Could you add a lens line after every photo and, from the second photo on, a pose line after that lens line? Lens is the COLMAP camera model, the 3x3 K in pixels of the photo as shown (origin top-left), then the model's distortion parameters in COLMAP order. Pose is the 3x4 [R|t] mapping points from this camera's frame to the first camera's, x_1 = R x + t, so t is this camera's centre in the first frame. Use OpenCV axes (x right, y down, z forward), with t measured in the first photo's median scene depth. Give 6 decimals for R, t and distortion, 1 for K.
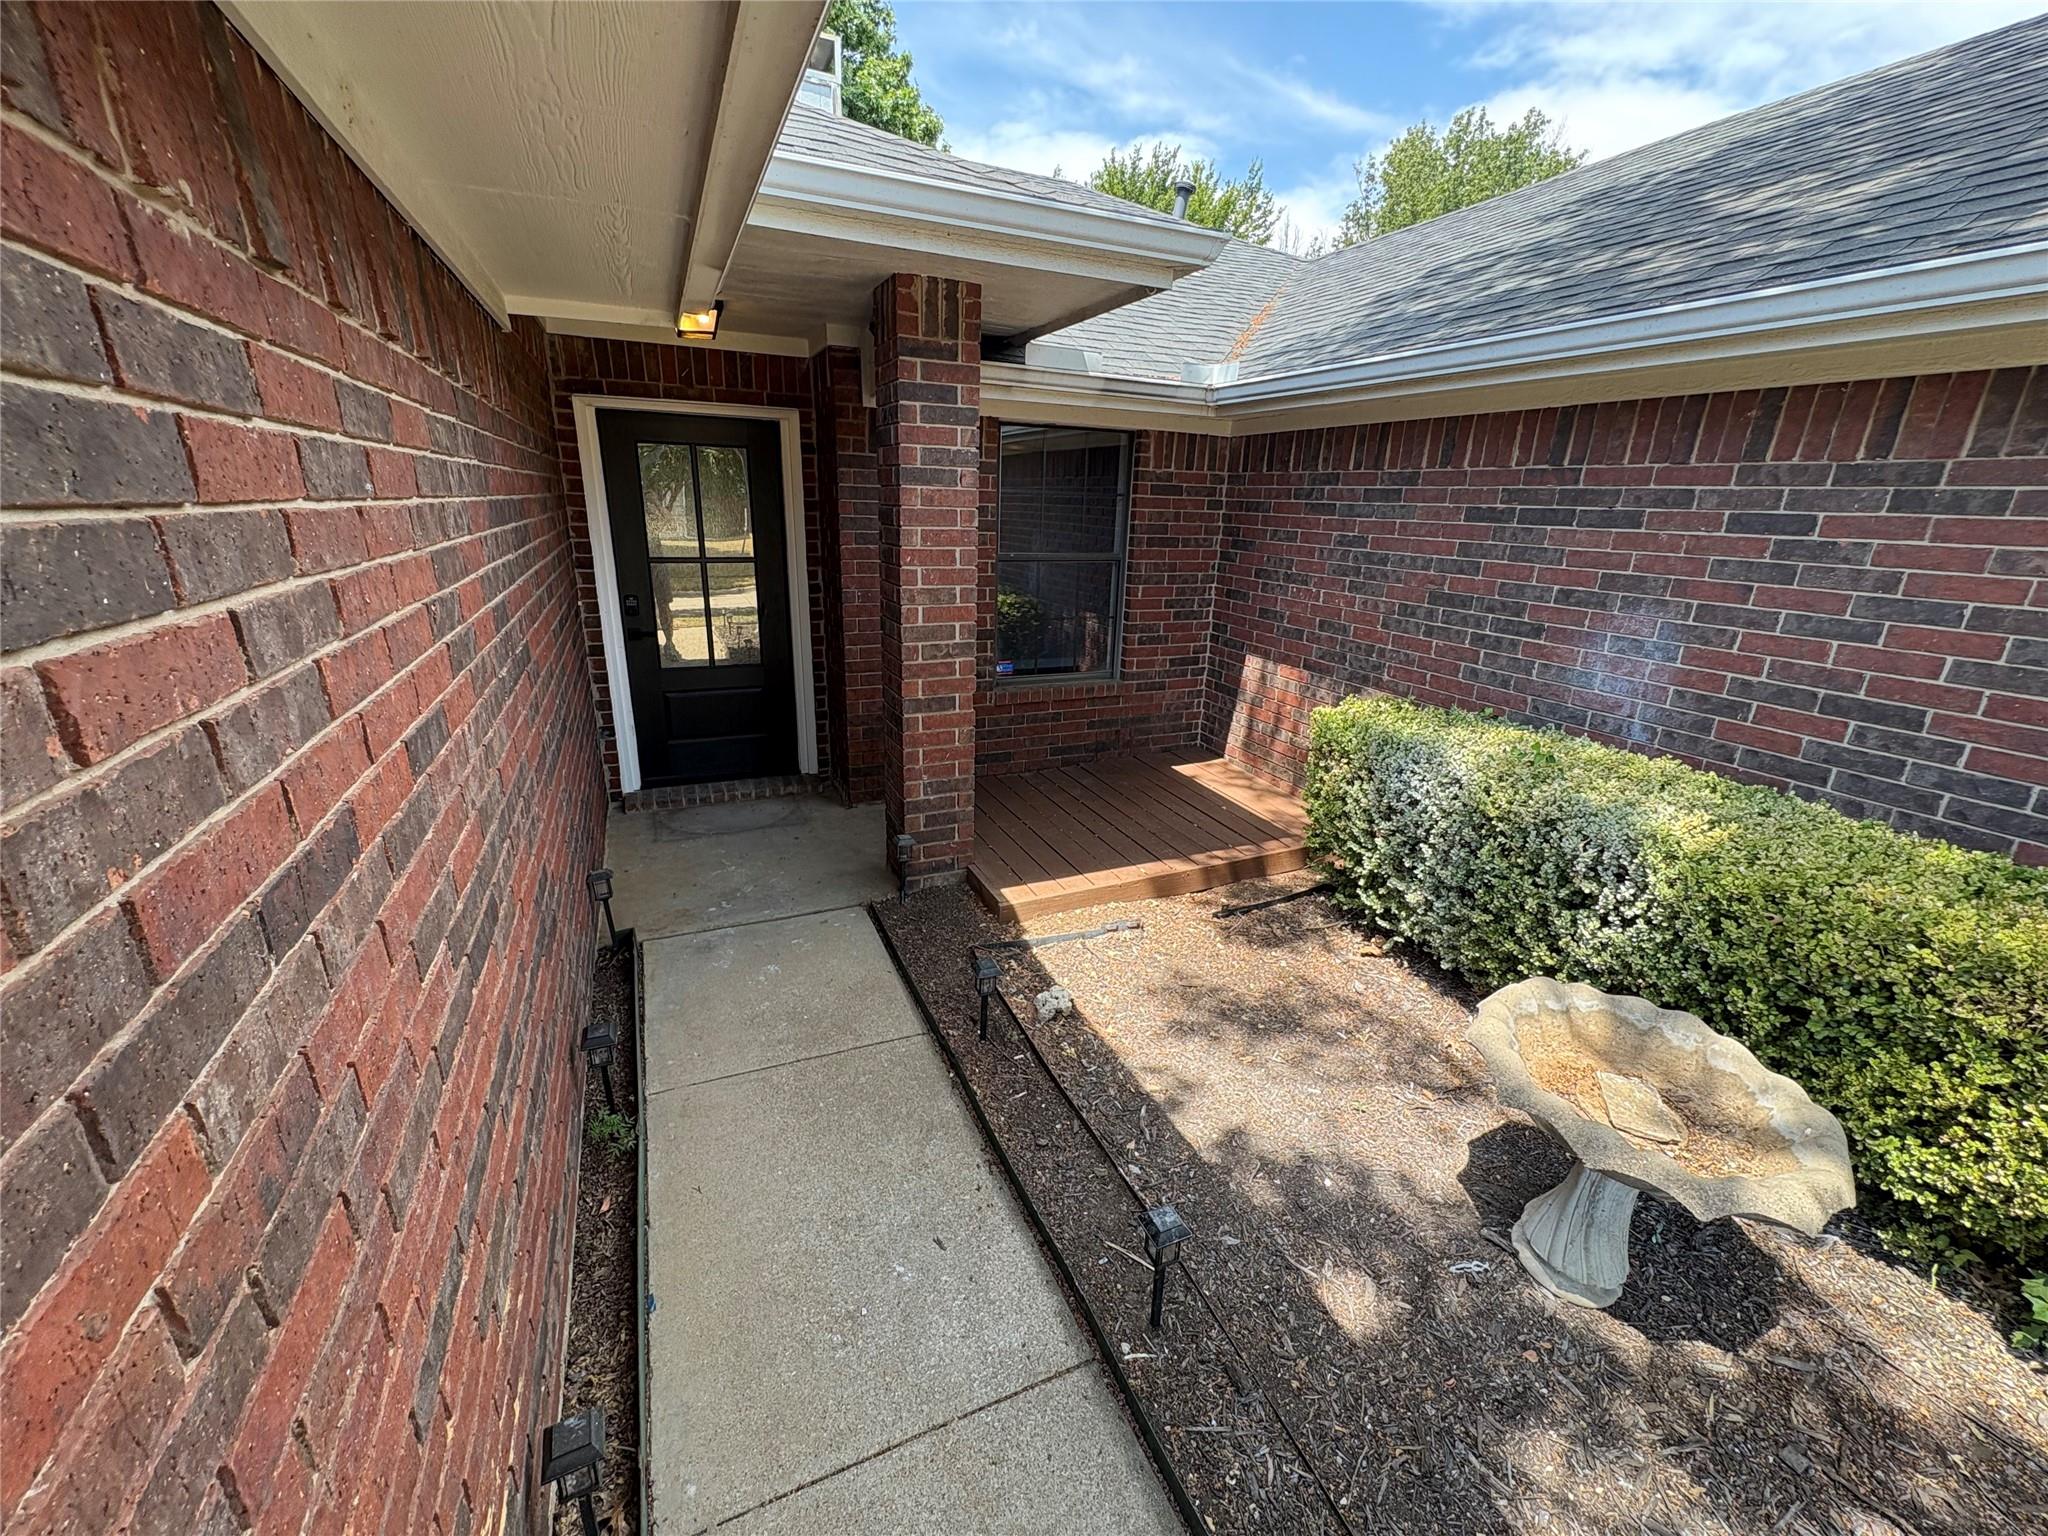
lens RADIAL K [[812.4, 0, 1021.0], [0, 812.4, 768.4], [0, 0, 1]] dist [-0.000692, -0.000011]
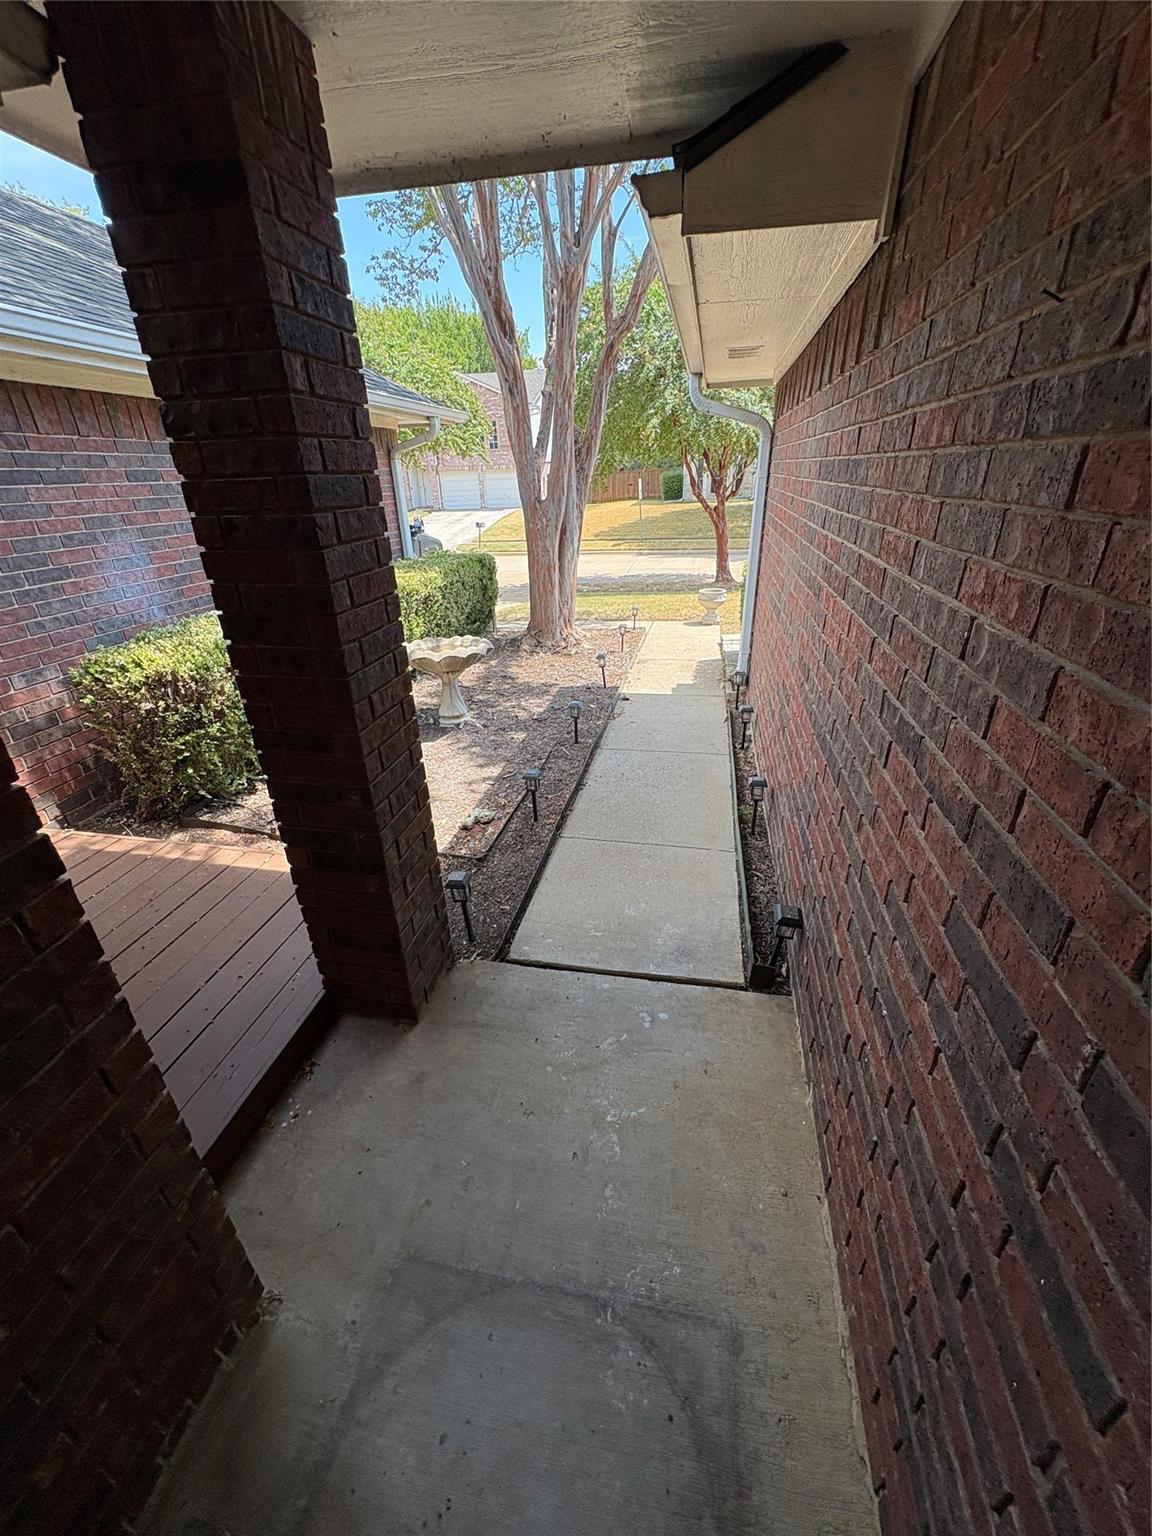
lens RADIAL K [[609.3, 0, 578.8], [0, 609.3, 771.3], [0, 0, 1]] dist [-0.000692, -0.000011]
pose [[-0.818495, -0.260969, 0.511821, -0.674203], [0.181766, 0.727485, 0.661609, -0.494139], [-0.545002, 0.634555, -0.548008, 1.484531]]
